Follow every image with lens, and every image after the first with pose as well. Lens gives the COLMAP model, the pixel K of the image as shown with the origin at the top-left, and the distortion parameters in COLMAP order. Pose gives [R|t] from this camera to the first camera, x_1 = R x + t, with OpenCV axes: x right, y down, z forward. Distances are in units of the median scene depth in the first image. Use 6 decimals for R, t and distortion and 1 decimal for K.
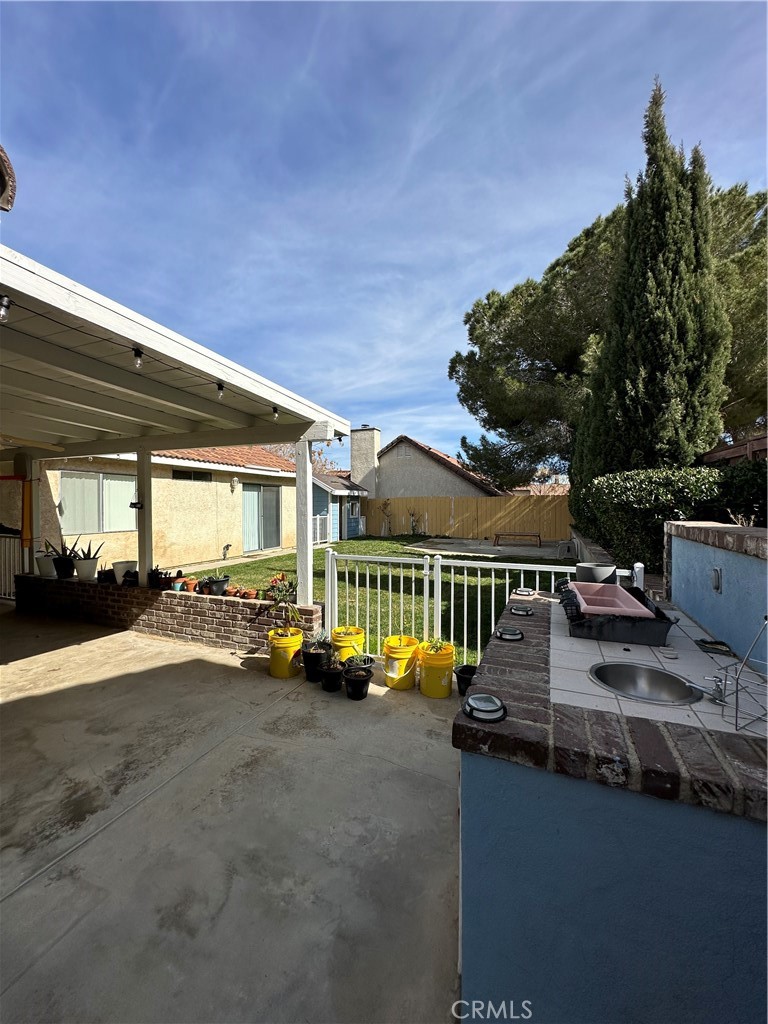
lens RADIAL K [[408.7, 0, 387.3], [0, 408.7, 512.2], [0, 0, 1]] dist [-0.000779, 0.000074]
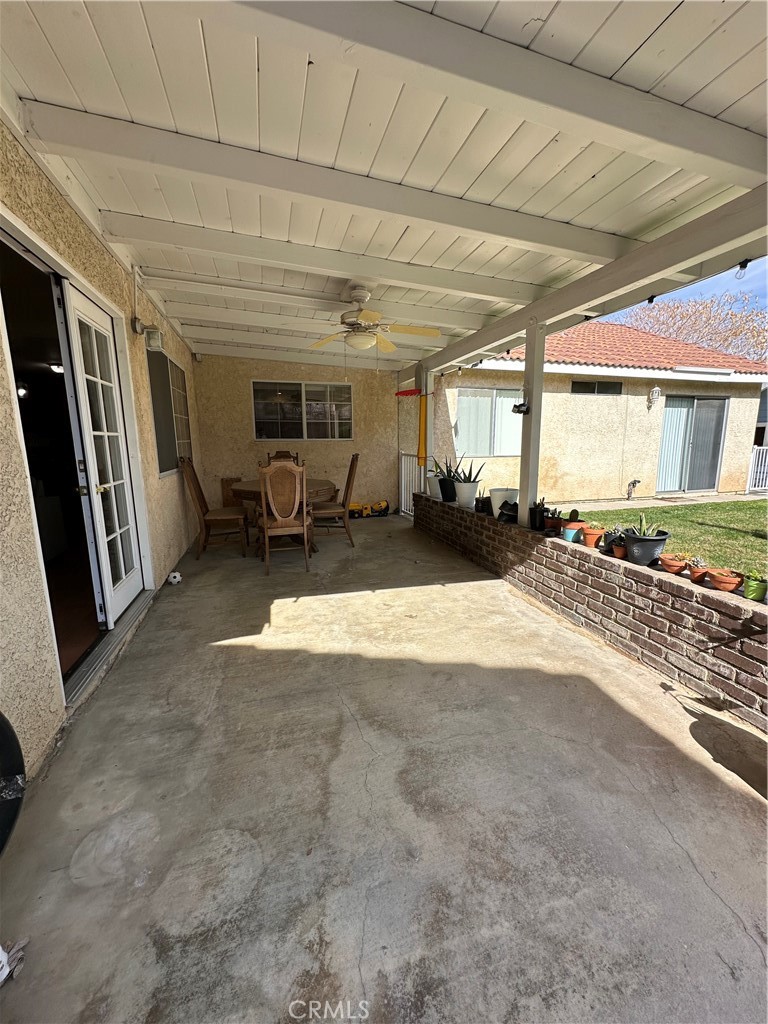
lens RADIAL K [[408.7, 0, 387.3], [0, 408.7, 512.2], [0, 0, 1]] dist [-0.000779, 0.000074]
pose [[0.628172, 0.129721, -0.767185, -0.202923], [-0.008975, 0.987147, 0.159565, 0.047331], [0.778023, -0.093349, 0.621262, 0.377642]]
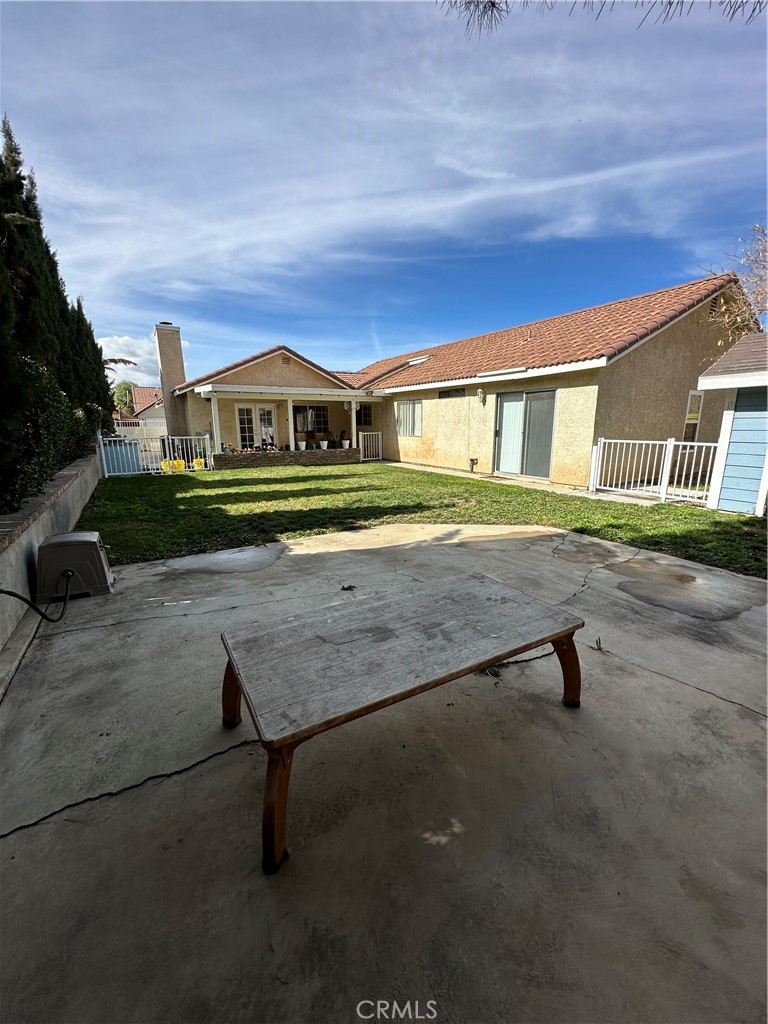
lens RADIAL K [[408.7, 0, 387.3], [0, 408.7, 512.2], [0, 0, 1]] dist [-0.000779, 0.000074]
pose [[-0.603205, 0.167749, -0.779746, 1.233527], [-0.016939, 0.974718, 0.222797, -0.030784], [0.797406, 0.147600, -0.585113, 3.188584]]
